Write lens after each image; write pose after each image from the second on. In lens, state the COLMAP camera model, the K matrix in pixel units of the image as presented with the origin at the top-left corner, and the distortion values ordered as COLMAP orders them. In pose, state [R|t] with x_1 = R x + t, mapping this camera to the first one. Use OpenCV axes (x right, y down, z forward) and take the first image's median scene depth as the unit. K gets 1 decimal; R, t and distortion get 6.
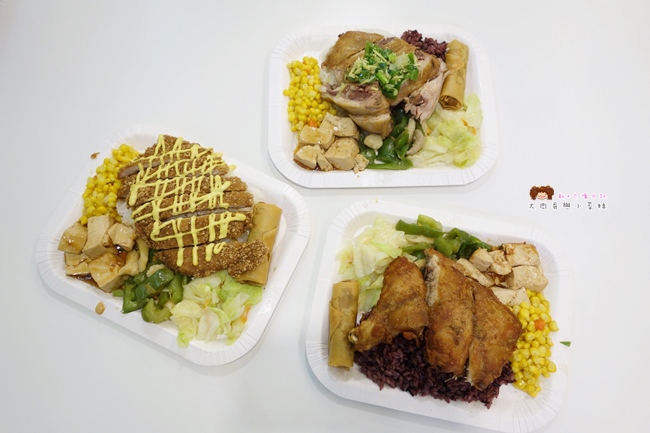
lens RADIAL K [[548.5, 0, 326.4], [0, 548.5, 215.9], [0, 0, 1]] dist [0.025710, -0.004045]
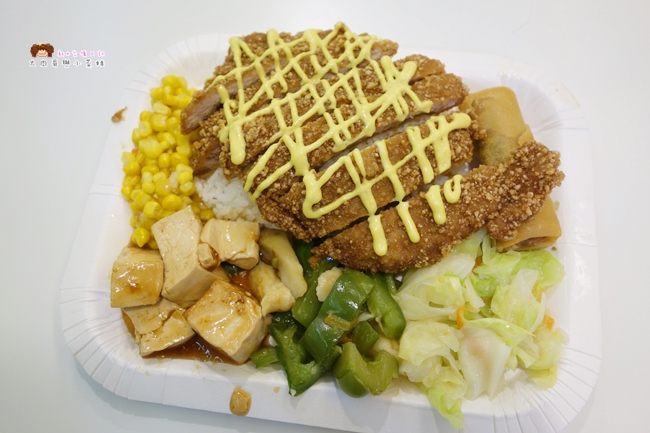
lens RADIAL K [[548.5, 0, 320.6], [0, 548.5, 217.9], [0, 0, 1]] dist [0.025710, -0.004045]
pose [[0.948373, -0.310592, 0.064197, -0.335343], [0.314495, 0.947118, -0.063719, 0.075448], [-0.041012, 0.080619, 0.995901, 0.545965]]
